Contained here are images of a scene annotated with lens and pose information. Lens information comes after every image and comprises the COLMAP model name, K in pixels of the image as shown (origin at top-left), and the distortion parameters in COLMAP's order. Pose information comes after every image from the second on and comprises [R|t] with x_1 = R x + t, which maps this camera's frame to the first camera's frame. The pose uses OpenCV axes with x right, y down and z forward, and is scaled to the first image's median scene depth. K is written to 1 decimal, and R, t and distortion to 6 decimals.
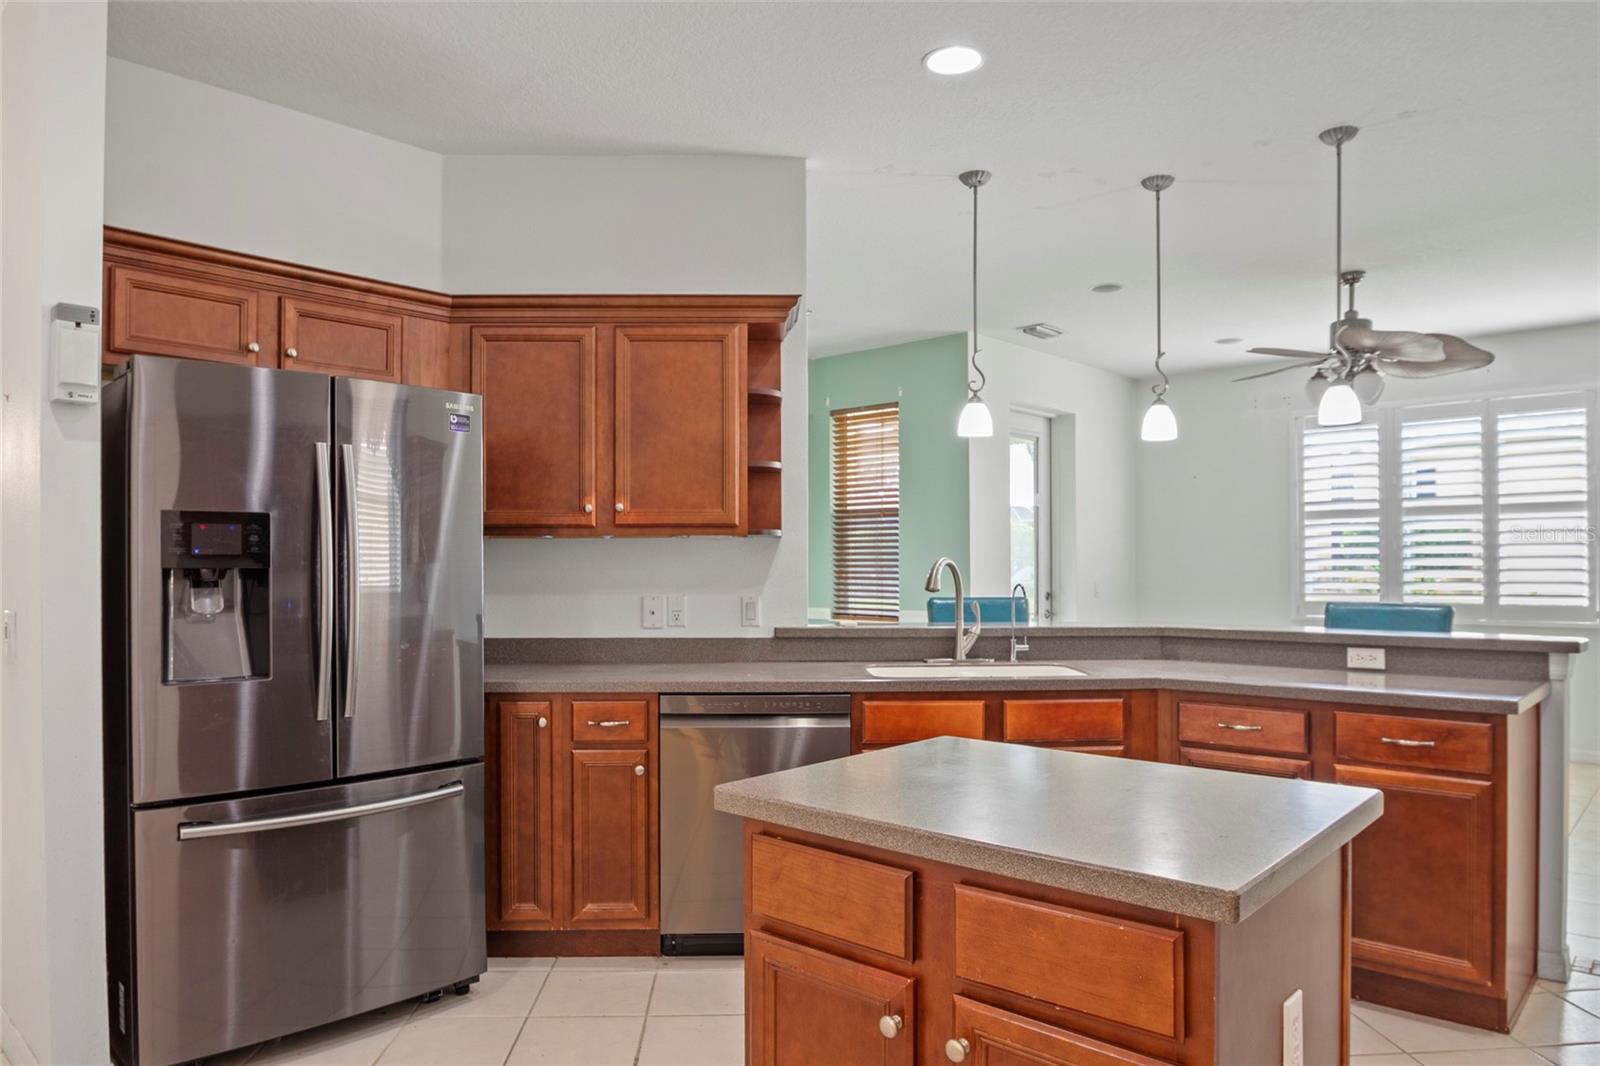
lens RADIAL K [[1039.8, 0, 794.9], [0, 1039.8, 561.1], [0, 0, 1]] dist [-0.024692, -0.004041]
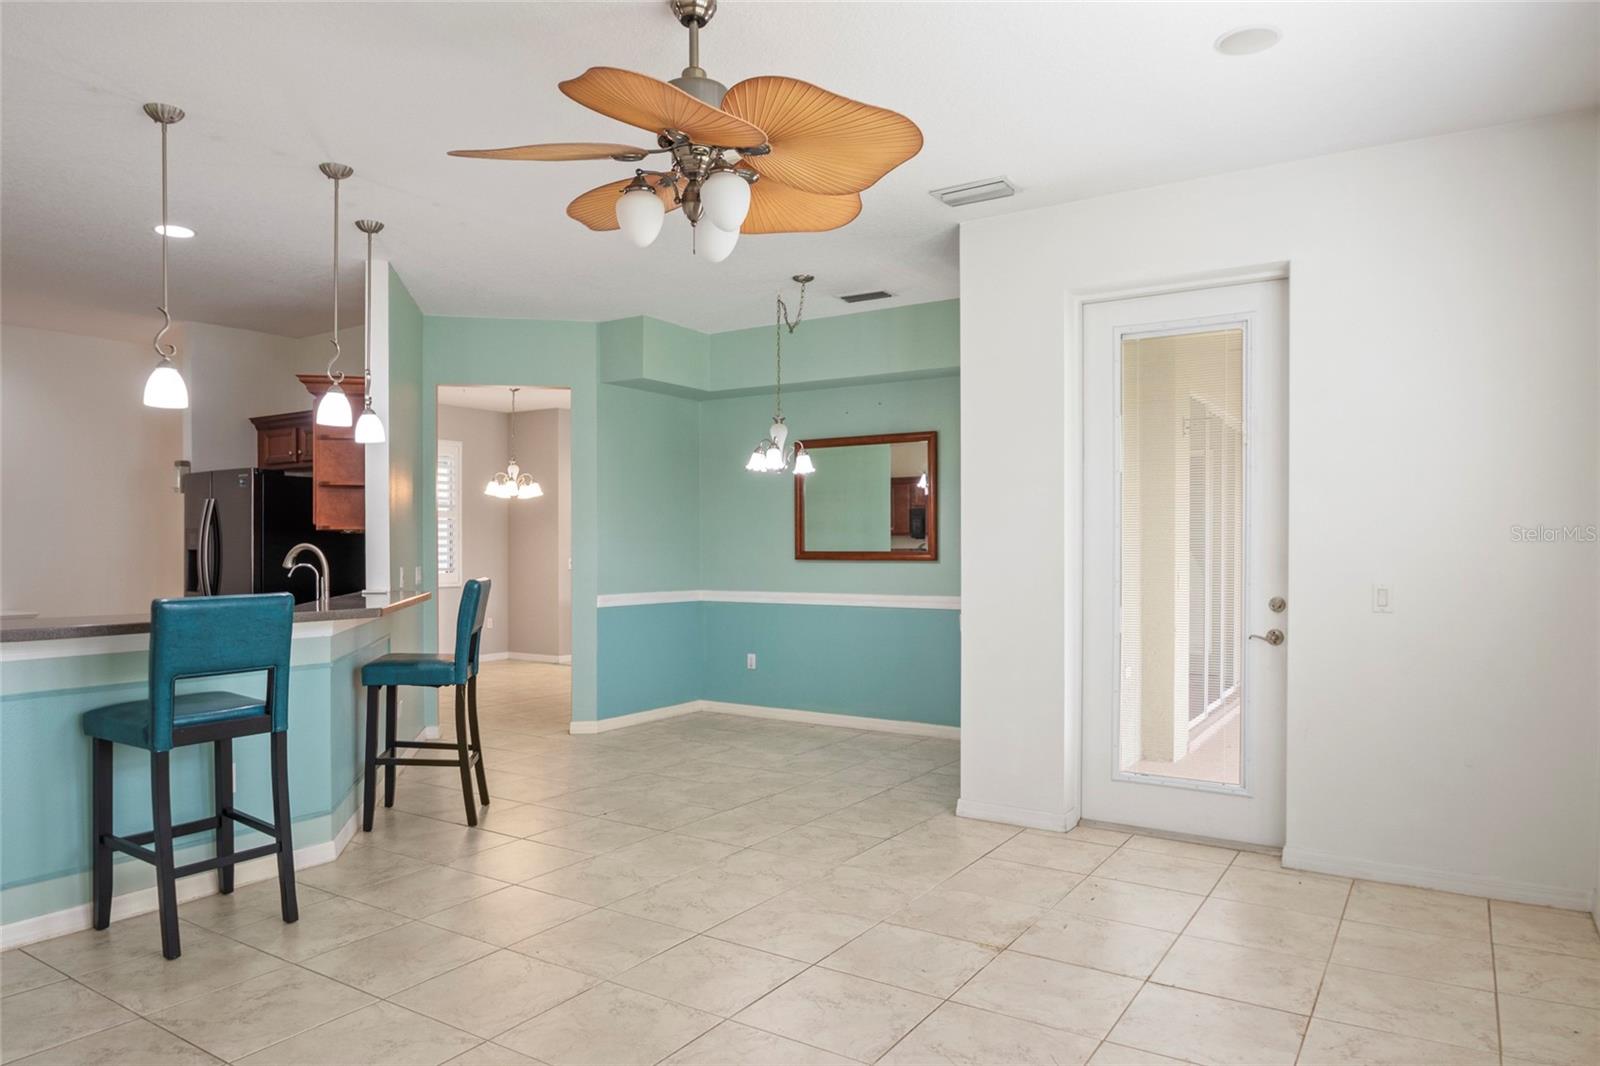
lens RADIAL K [[1039.8, 0, 783.4], [0, 1039.8, 547.5], [0, 0, 1]] dist [-0.024692, -0.004041]
pose [[0.167667, 0.001960, -0.985842, 1.620019], [0.005553, 0.999980, 0.002932, 0.001973], [0.985828, -0.005966, 0.167653, 1.438746]]
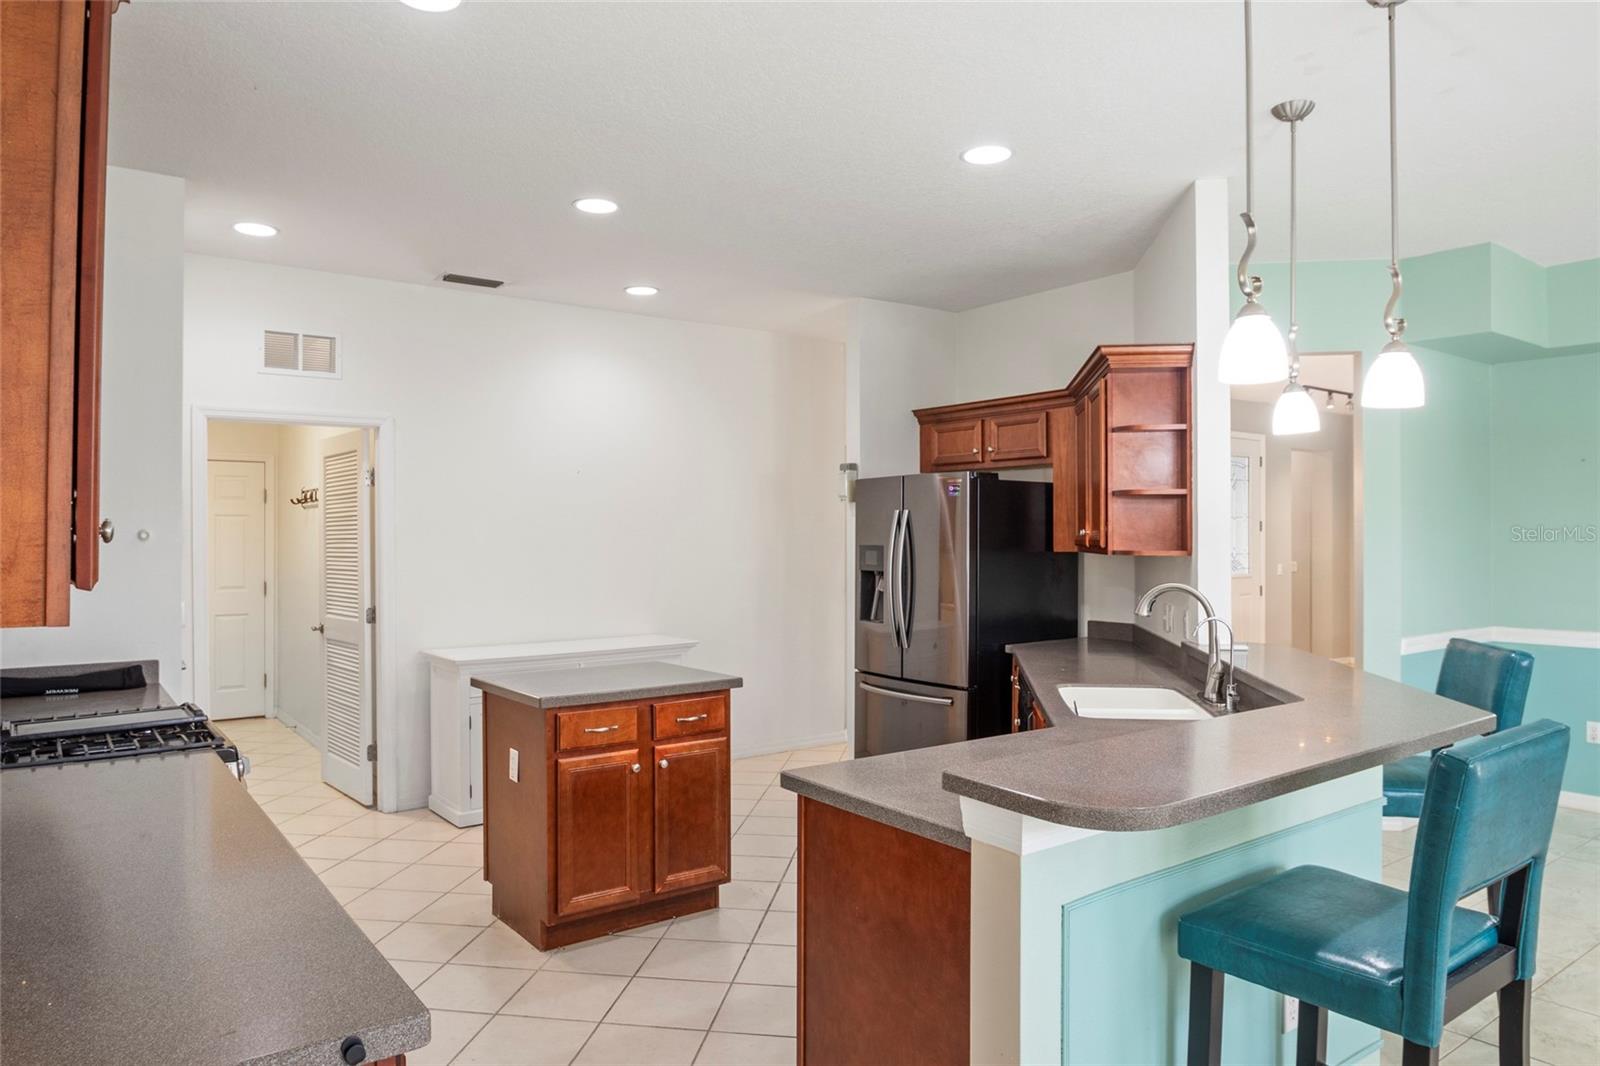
lens RADIAL K [[1039.8, 0, 786.0], [0, 1039.8, 532.4], [0, 0, 1]] dist [-0.024692, -0.004041]
pose [[-0.189660, 0.000374, -0.981850, 1.157964], [0.005489, 0.999985, -0.000679, -0.052019], [0.981835, -0.005518, -0.189659, 0.862330]]
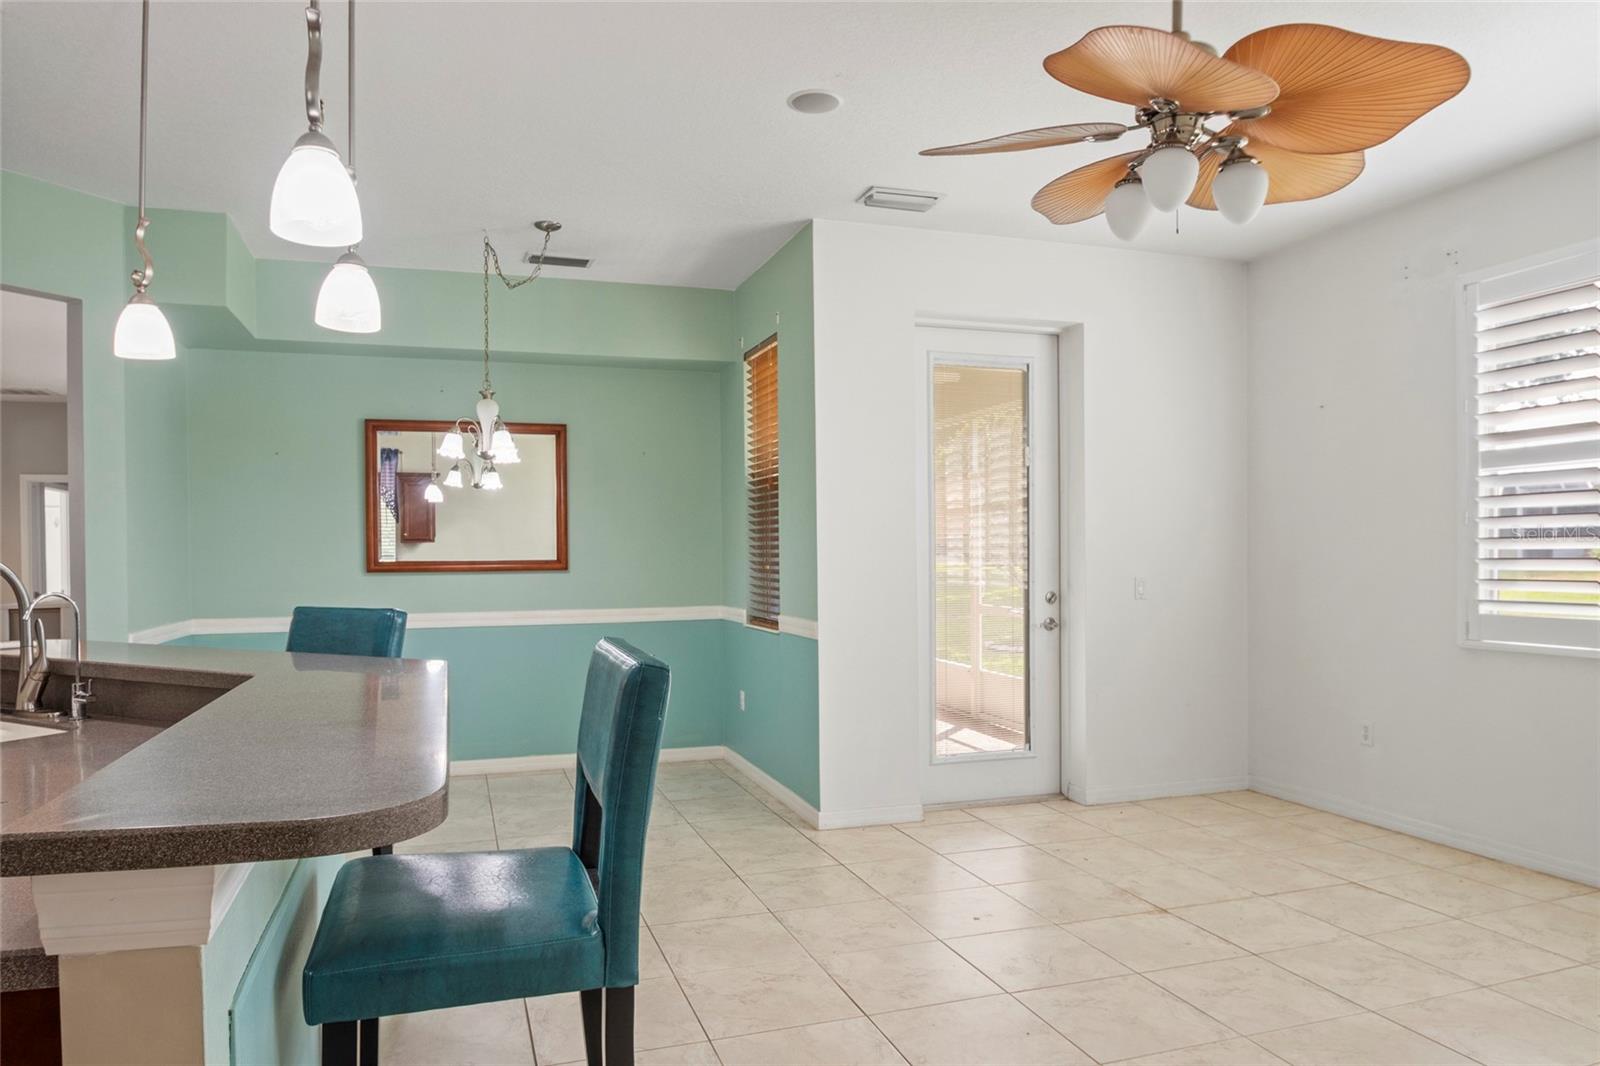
lens RADIAL K [[1039.8, 0, 796.9], [0, 1039.8, 559.6], [0, 0, 1]] dist [-0.024692, -0.004041]
pose [[0.879295, -0.002397, -0.476271, 0.922121], [0.009317, 0.999883, 0.012169, -0.001459], [0.476186, -0.015138, 0.879214, 0.718087]]
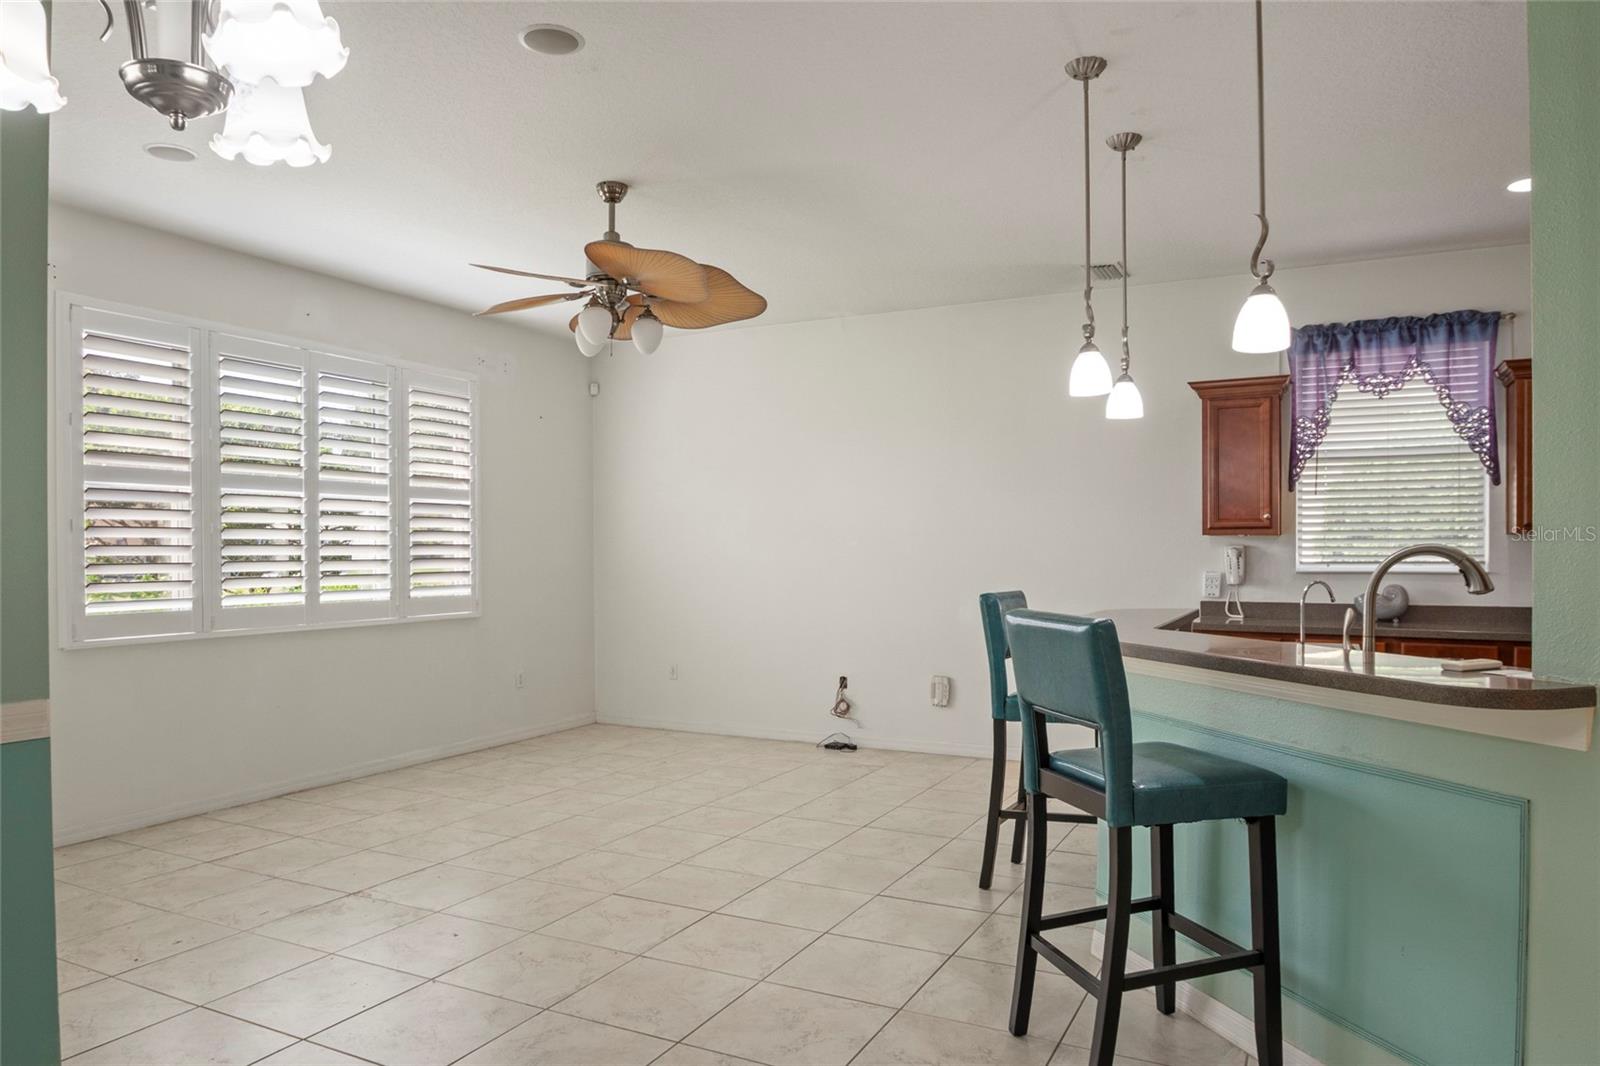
lens RADIAL K [[1039.8, 0, 798.2], [0, 1039.8, 561.2], [0, 0, 1]] dist [-0.024692, -0.004041]
pose [[-0.272737, -0.005236, 0.962074, -0.406630], [-0.002438, 0.999986, 0.004751, 0.006859], [-0.962086, -0.001049, -0.272745, 1.628485]]
